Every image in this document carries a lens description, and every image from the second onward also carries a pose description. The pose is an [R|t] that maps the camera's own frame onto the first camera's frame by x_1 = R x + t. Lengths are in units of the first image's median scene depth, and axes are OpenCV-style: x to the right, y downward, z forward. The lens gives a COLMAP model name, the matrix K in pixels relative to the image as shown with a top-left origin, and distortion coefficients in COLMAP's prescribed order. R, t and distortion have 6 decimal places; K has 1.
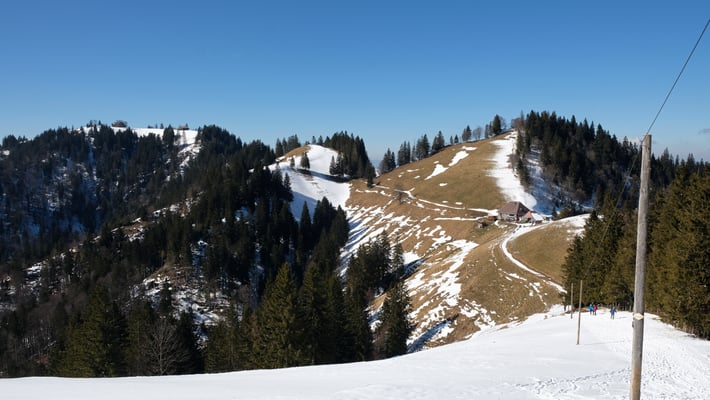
lens RADIAL K [[531.6, 0, 355.2], [0, 531.6, 199.0], [0, 0, 1]] dist [0.005208, 0.001047]
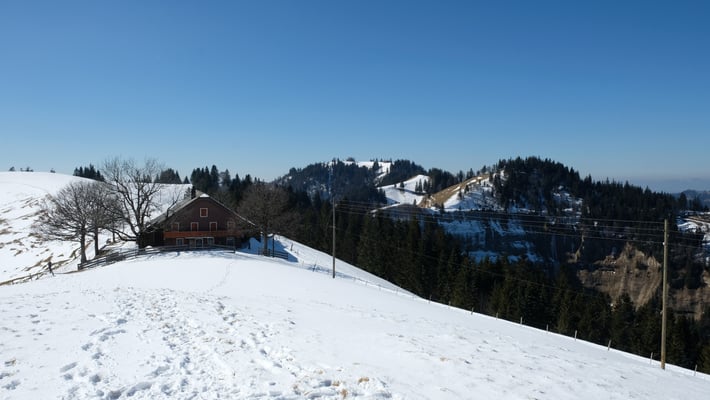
lens RADIAL K [[531.6, 0, 355.0], [0, 531.6, 199.1], [0, 0, 1]] dist [0.005208, 0.001047]
pose [[0.877458, 0.015943, -0.479388, 0.388825], [-0.031495, 0.999206, -0.024416, 0.020903], [0.478618, 0.036523, 0.877263, -0.451093]]
